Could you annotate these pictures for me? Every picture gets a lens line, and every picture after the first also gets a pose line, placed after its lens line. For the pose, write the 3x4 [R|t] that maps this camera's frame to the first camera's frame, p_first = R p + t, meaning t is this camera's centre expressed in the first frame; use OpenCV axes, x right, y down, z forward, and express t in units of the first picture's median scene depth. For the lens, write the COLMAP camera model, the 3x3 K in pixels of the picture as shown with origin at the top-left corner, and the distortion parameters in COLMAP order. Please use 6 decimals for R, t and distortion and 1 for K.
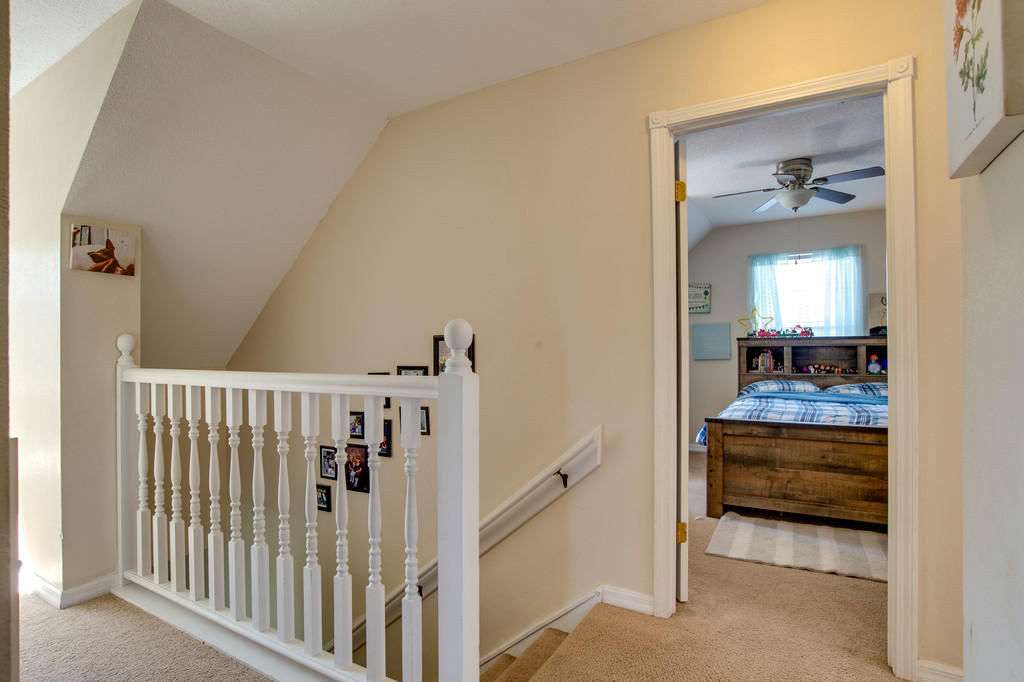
lens RADIAL K [[532.3, 0, 512.0], [0, 532.3, 341.0], [0, 0, 1]] dist [-0.035521, 0.001372]
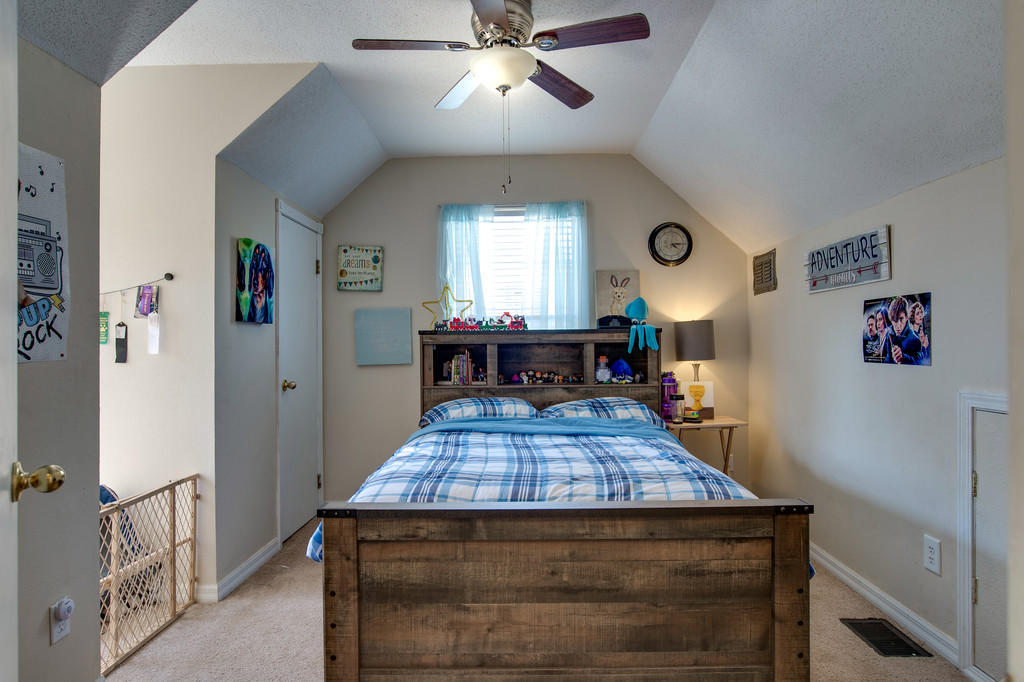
lens RADIAL K [[532.3, 0, 512.0], [0, 532.3, 341.0], [0, 0, 1]] dist [-0.035521, 0.001372]
pose [[0.873237, -0.001323, 0.487293, 0.236414], [-0.002747, 0.999967, 0.007639, 0.001220], [-0.487287, -0.008010, 0.873205, 0.436461]]
